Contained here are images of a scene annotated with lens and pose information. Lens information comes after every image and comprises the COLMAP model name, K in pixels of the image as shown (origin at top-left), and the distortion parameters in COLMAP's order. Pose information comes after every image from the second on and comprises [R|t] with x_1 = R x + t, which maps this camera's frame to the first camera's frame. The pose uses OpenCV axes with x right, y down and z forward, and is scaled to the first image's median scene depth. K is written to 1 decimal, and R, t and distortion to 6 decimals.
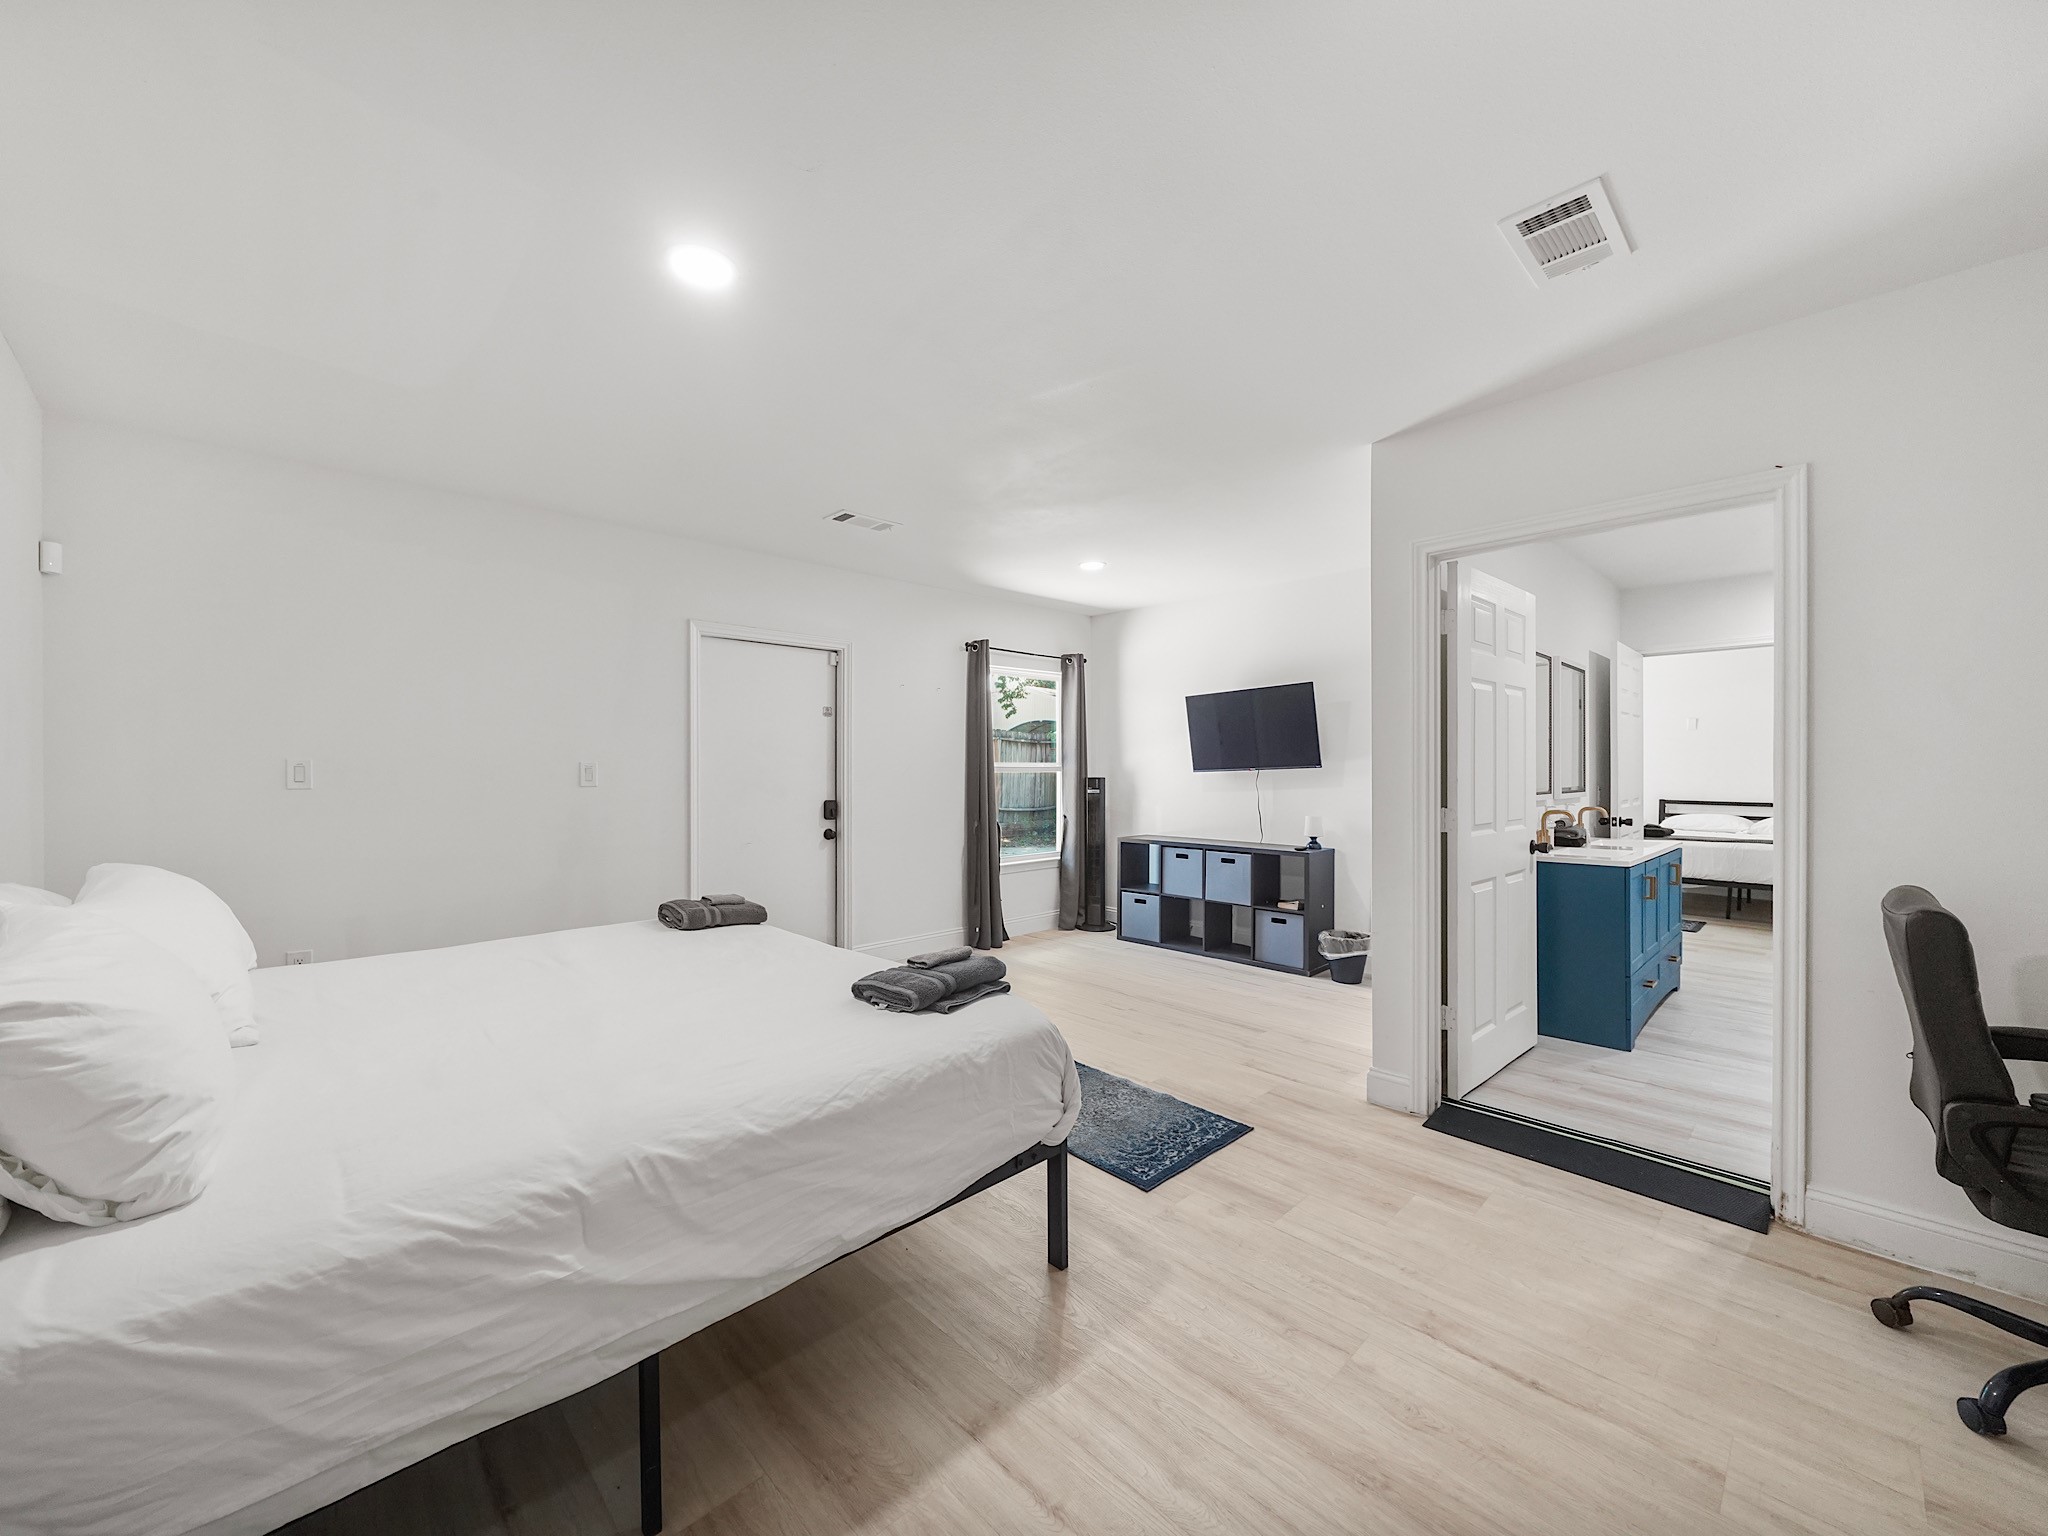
lens RADIAL K [[794.7, 0, 1024.0], [0, 794.7, 768.0], [0, 0, 1]] dist [-0.018698, 0.000305]
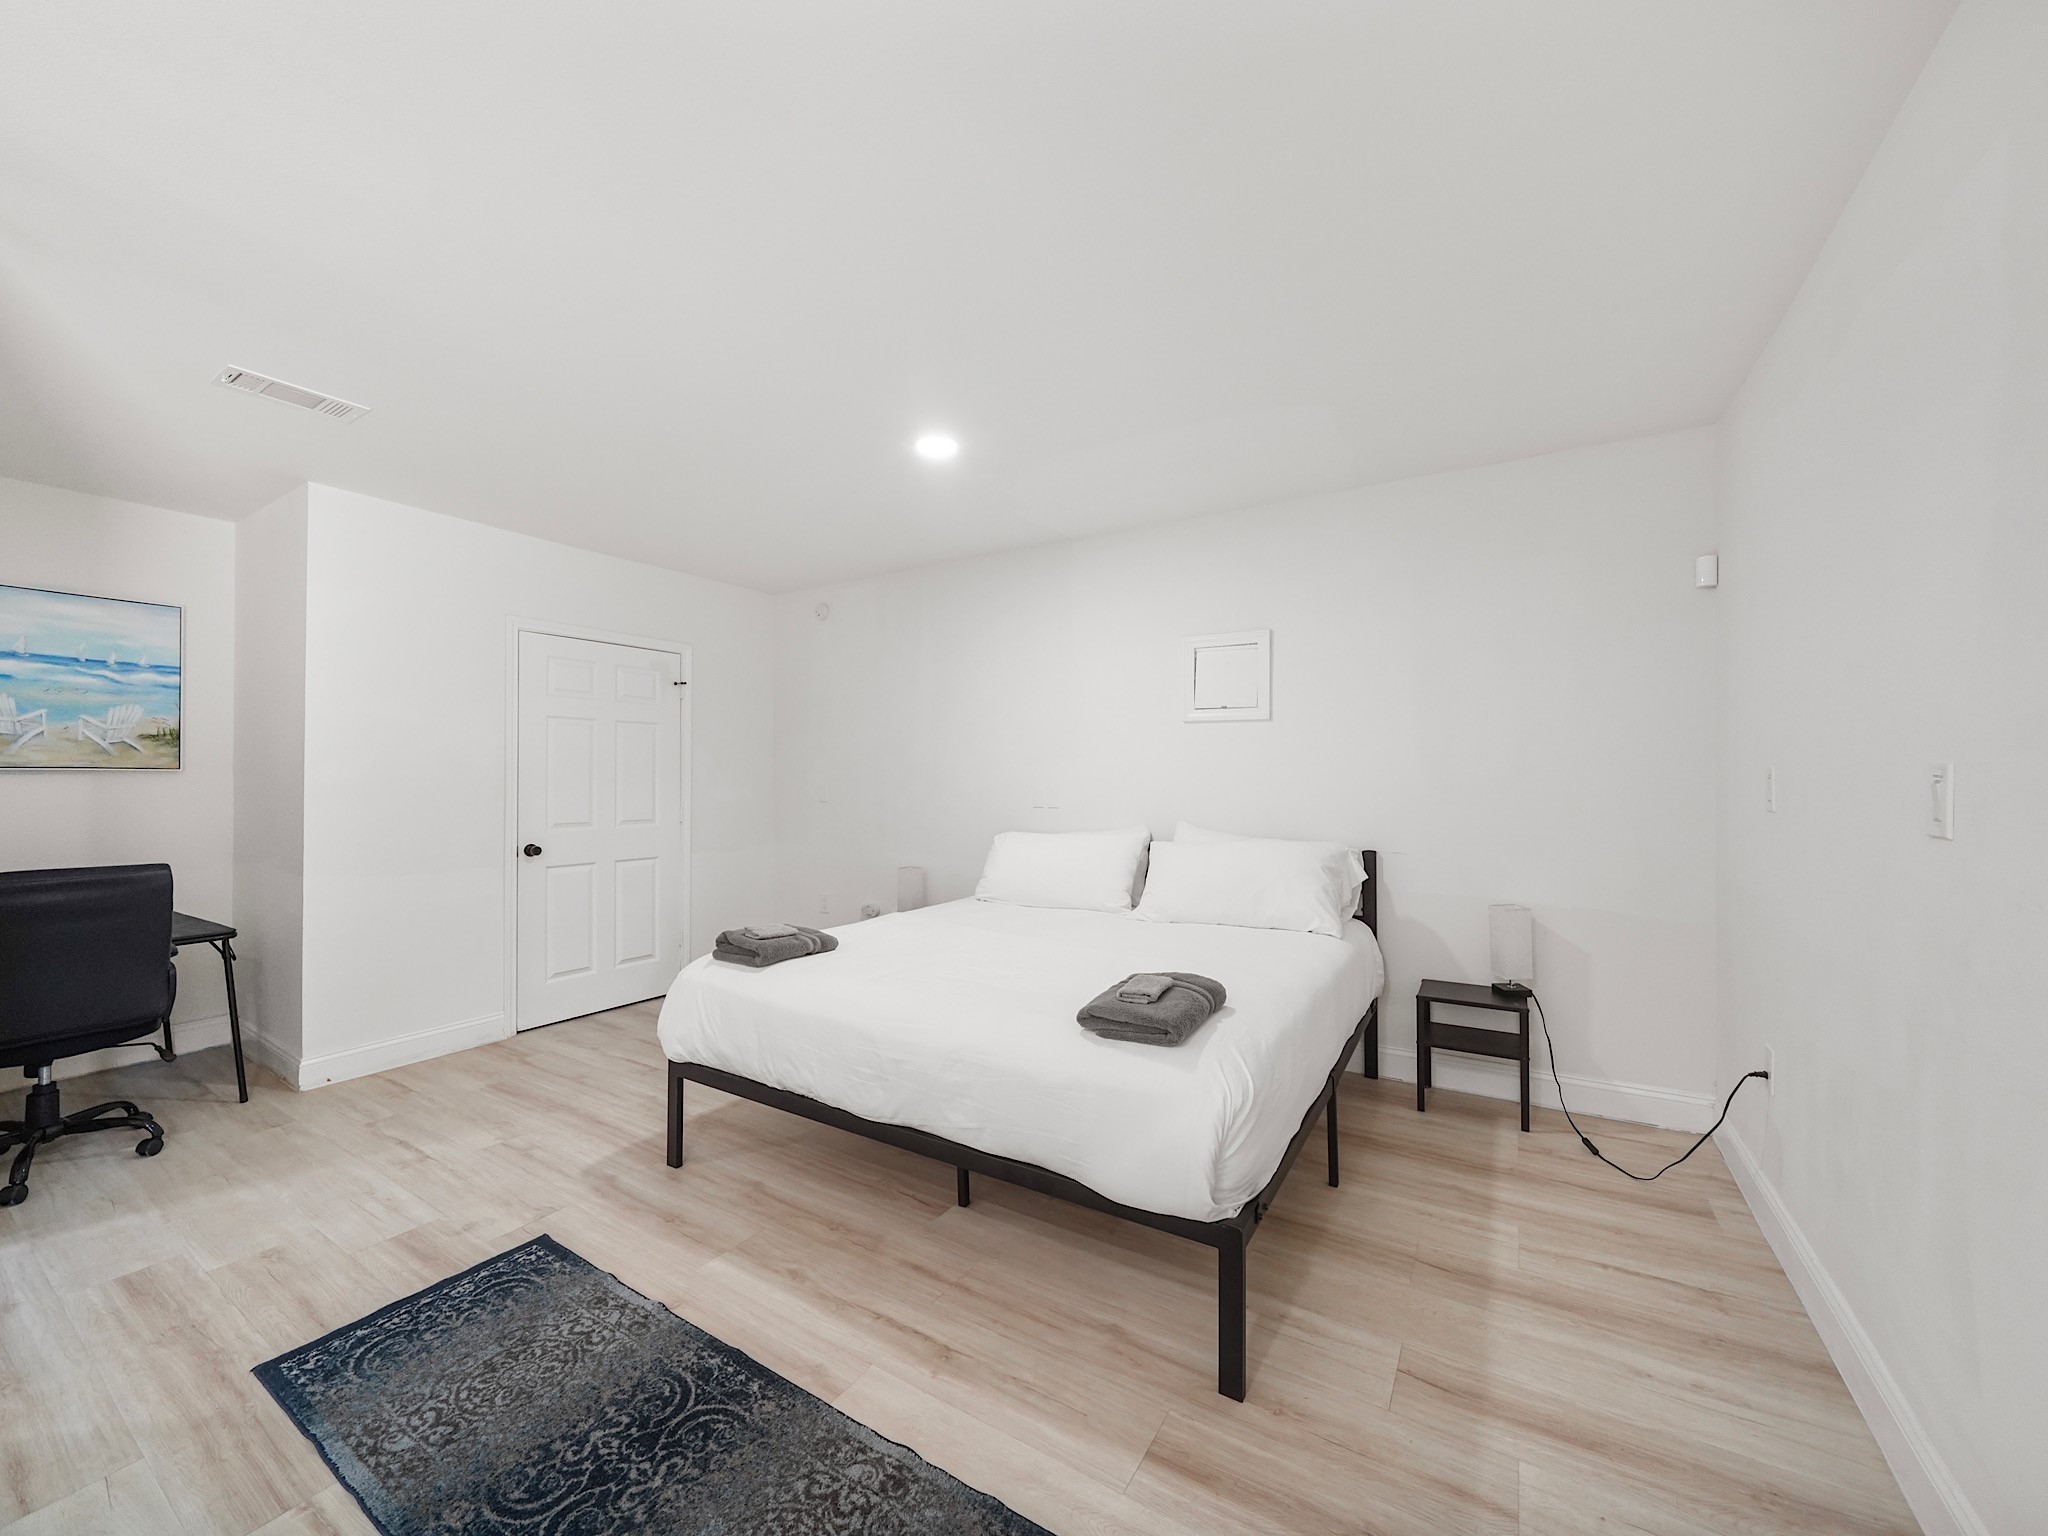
lens RADIAL K [[794.7, 0, 1024.0], [0, 794.7, 768.0], [0, 0, 1]] dist [-0.018698, 0.000305]
pose [[-0.969344, -0.004610, -0.245665, -0.176402], [-0.000749, 0.999875, -0.015807, 0.004422], [0.245707, -0.015139, -0.969226, 2.245195]]
